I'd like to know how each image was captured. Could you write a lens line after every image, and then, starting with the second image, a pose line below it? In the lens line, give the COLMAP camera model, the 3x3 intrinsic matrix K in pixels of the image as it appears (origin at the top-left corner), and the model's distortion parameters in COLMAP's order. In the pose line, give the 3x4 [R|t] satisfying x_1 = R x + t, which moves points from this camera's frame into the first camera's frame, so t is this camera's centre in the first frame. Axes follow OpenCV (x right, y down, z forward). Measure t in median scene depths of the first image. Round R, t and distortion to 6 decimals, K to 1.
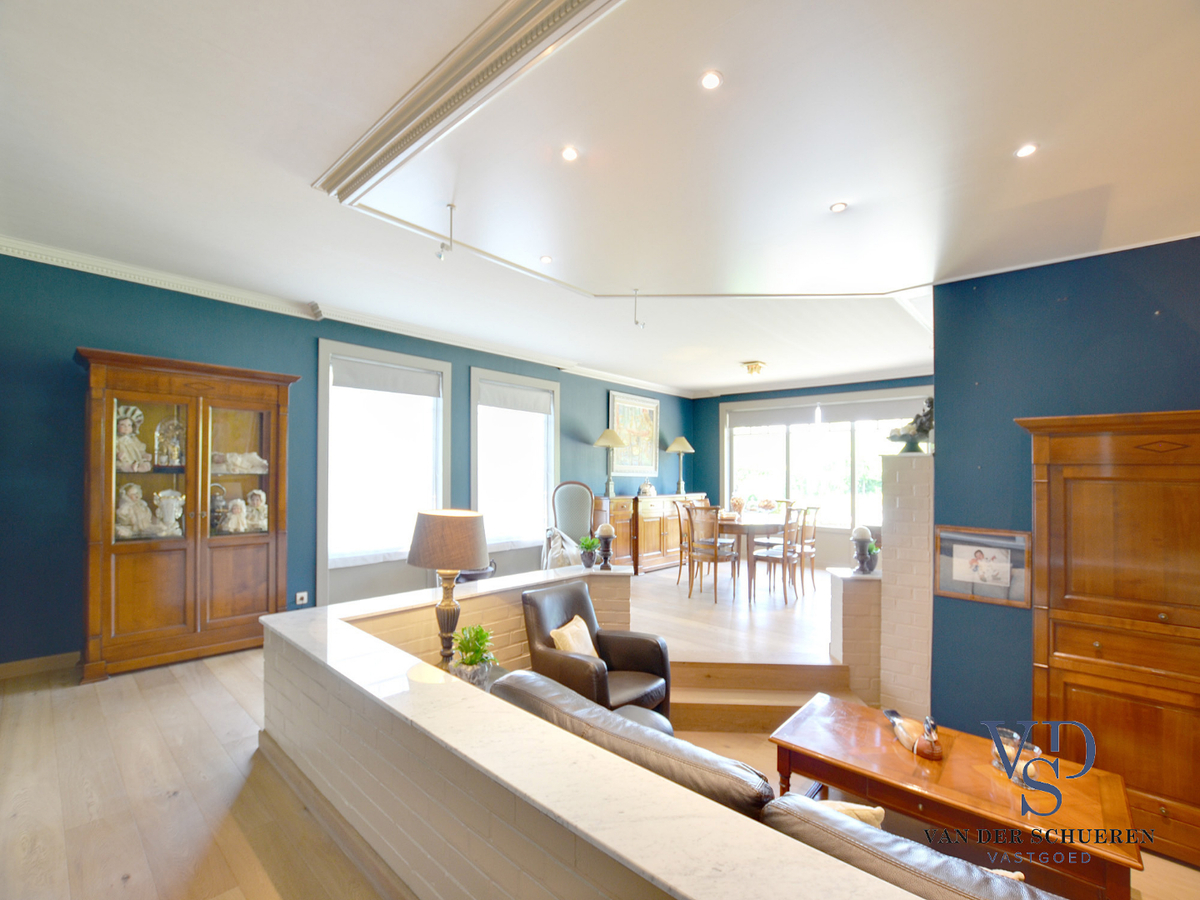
lens RADIAL K [[531.5, 0, 606.5], [0, 531.5, 456.9], [0, 0, 1]] dist [-0.030103, 0.005037]
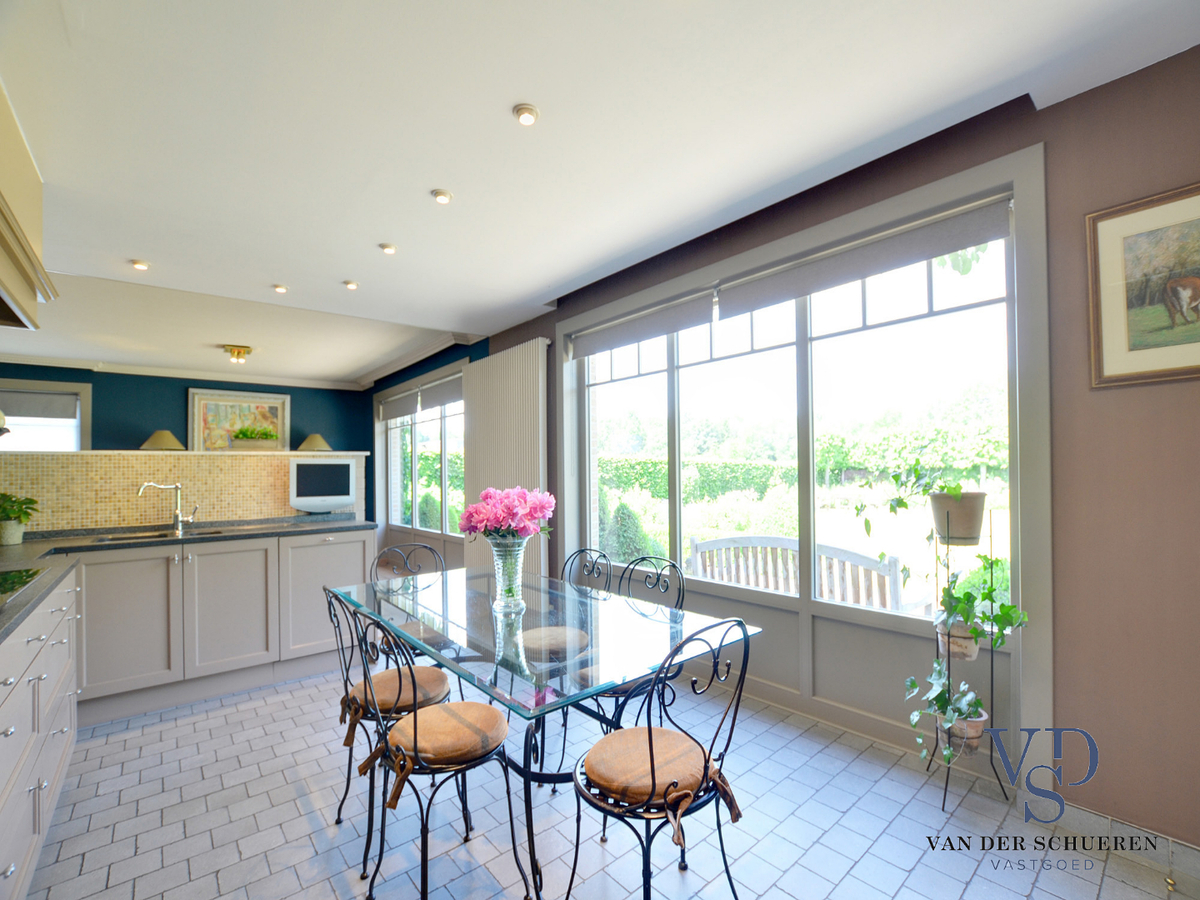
lens RADIAL K [[531.5, 0, 611.3], [0, 531.5, 452.4], [0, 0, 1]] dist [-0.030103, 0.005037]
pose [[0.990572, -0.038422, -0.131492, 0.842924], [0.038774, 0.999248, 0.000117, 0.015016], [0.131389, -0.005215, 0.991317, 0.194105]]
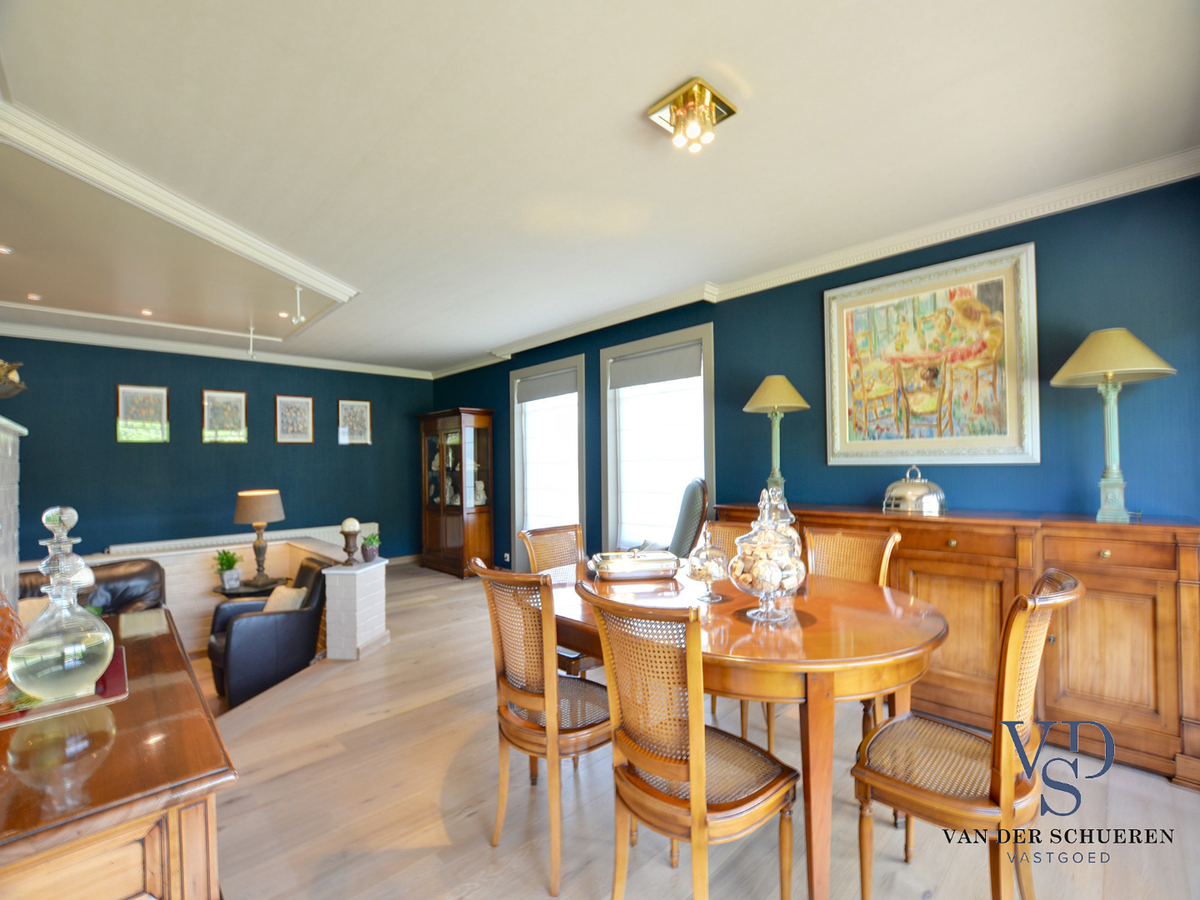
lens RADIAL K [[531.5, 0, 612.4], [0, 531.5, 459.0], [0, 0, 1]] dist [-0.030103, 0.005037]
pose [[-0.063307, -0.039984, -0.997193, 0.494906], [0.038009, 0.998376, -0.042444, 0.042498], [0.997270, -0.040589, -0.061684, 0.821160]]
